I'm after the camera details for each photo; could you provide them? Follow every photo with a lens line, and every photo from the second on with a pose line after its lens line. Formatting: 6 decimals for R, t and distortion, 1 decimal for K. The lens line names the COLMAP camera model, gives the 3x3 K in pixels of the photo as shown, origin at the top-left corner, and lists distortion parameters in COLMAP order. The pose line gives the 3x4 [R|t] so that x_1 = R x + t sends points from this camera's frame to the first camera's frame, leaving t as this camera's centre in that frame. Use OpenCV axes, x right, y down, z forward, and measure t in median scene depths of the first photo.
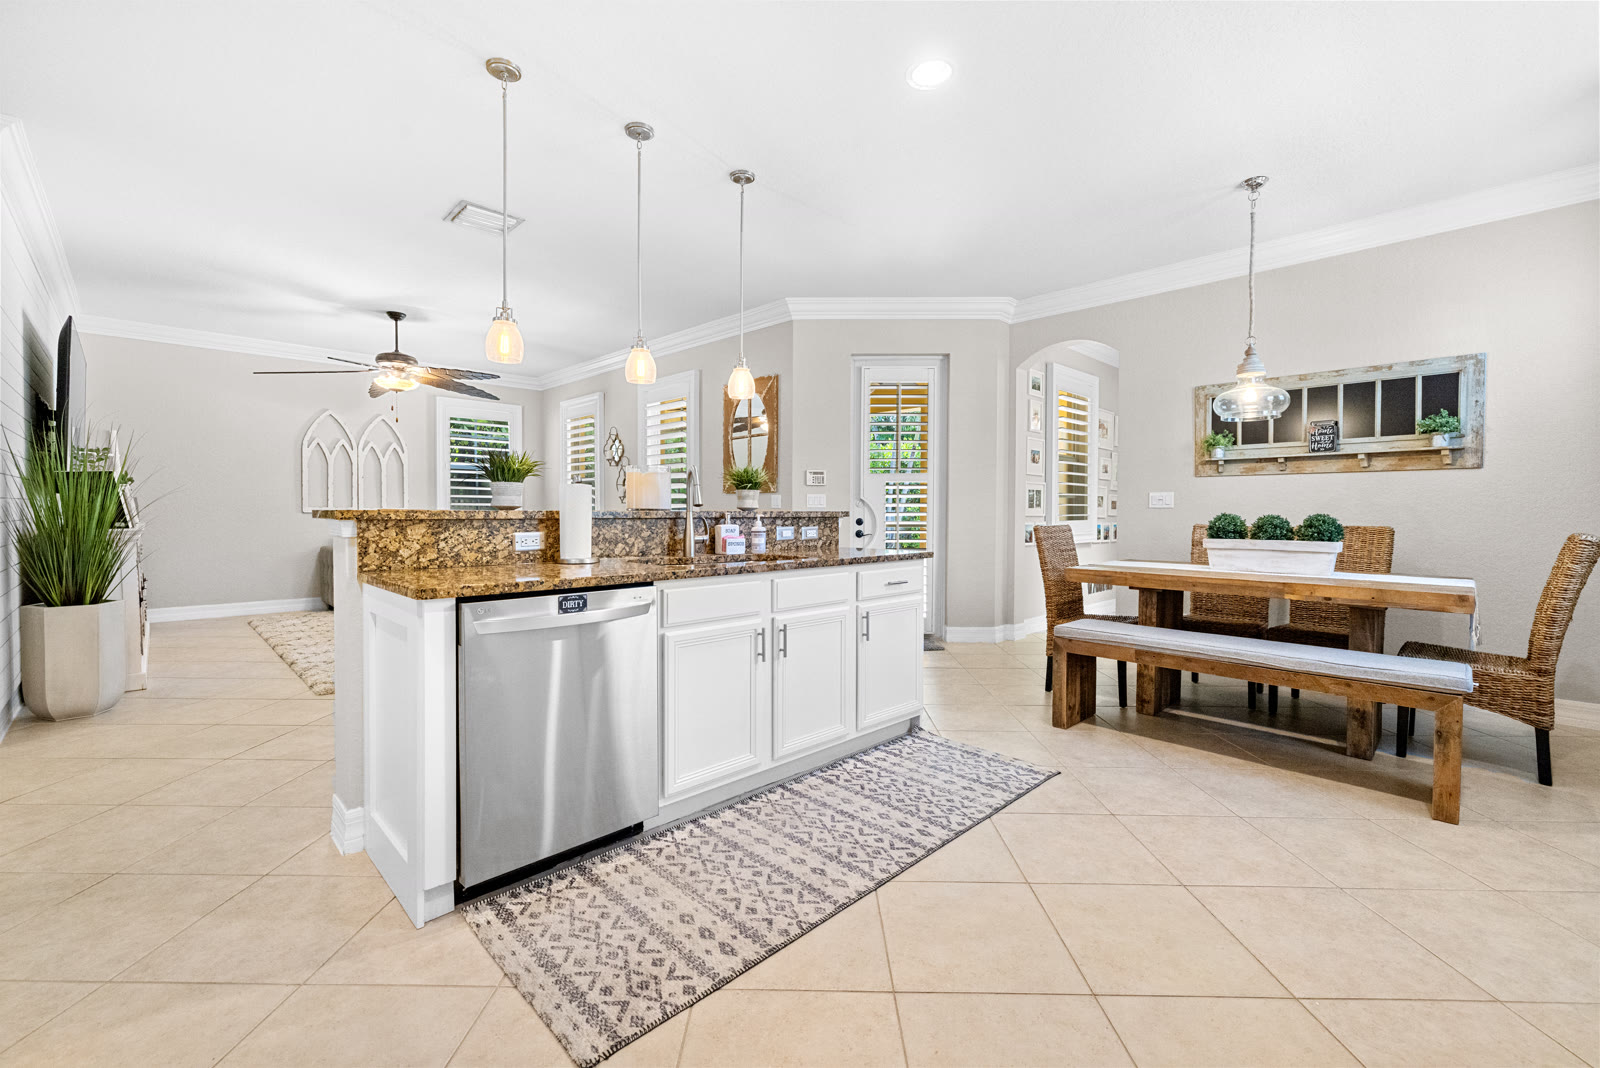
lens RADIAL K [[674.1, 0, 795.4], [0, 674.1, 524.9], [0, 0, 1]] dist [-0.001078, -0.000134]
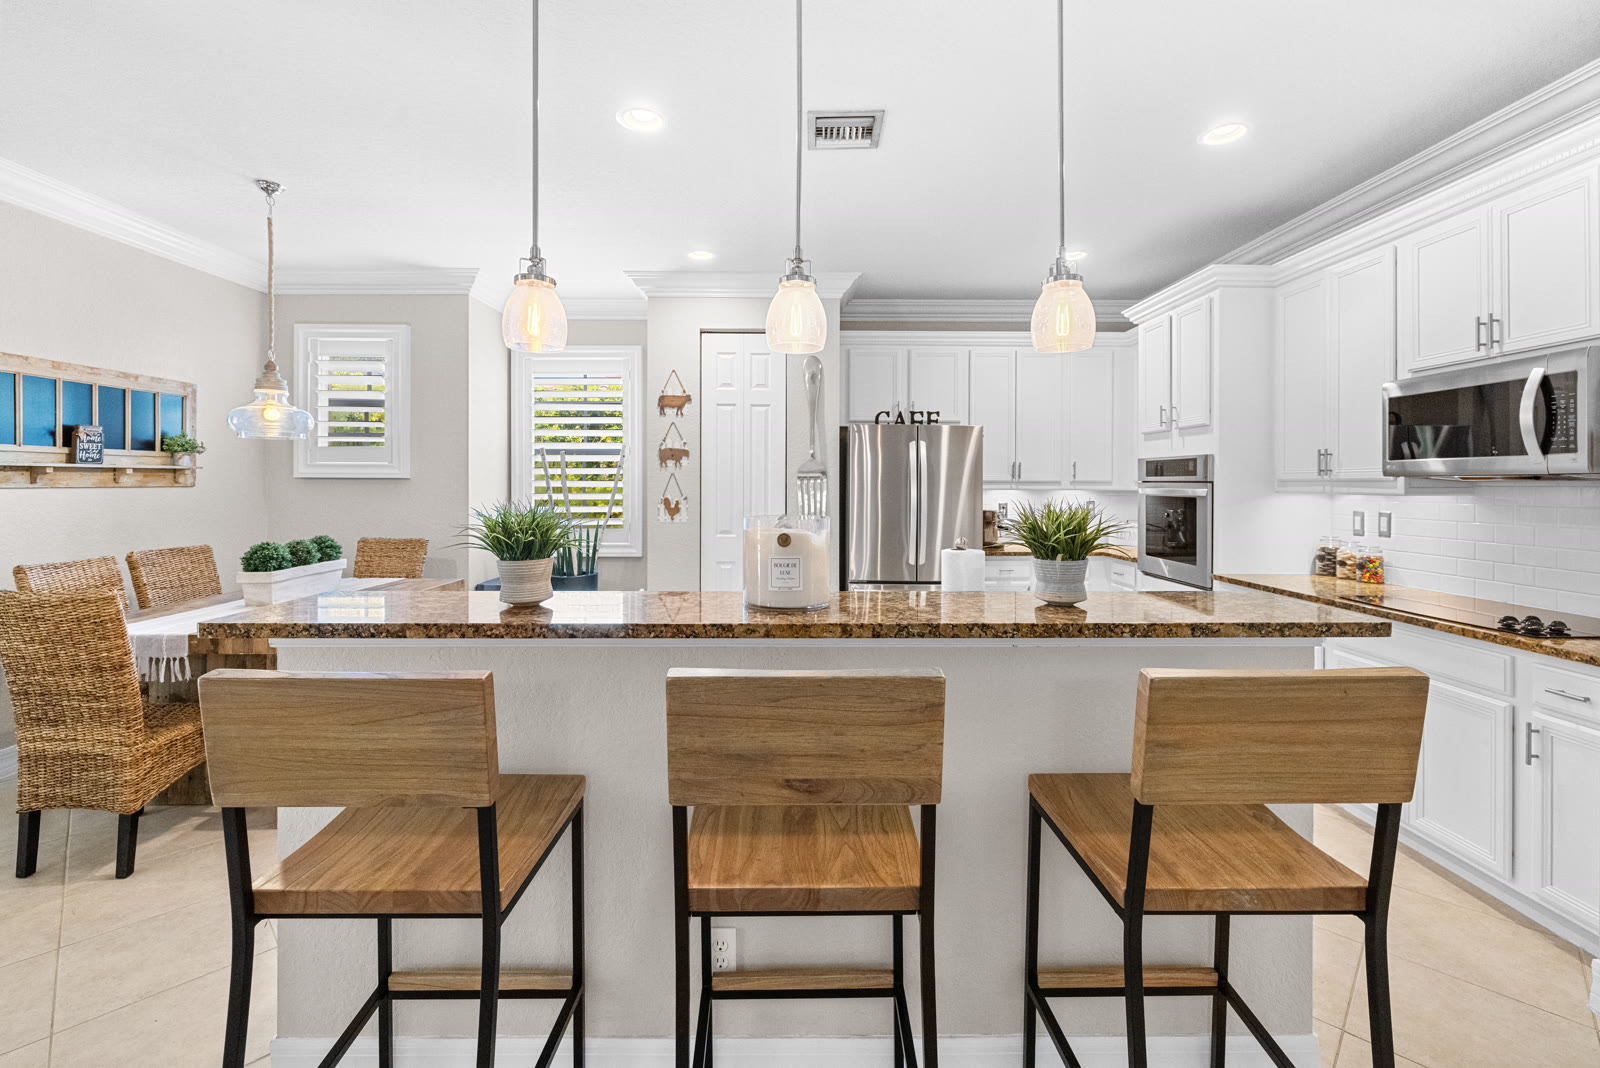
lens RADIAL K [[674.1, 0, 795.4], [0, 674.1, 524.9], [0, 0, 1]] dist [-0.001078, -0.000134]
pose [[-0.718440, -0.050374, 0.693762, -0.425083], [0.006271, 0.996865, 0.078877, -0.093247], [-0.695560, 0.061019, -0.715872, 1.003315]]
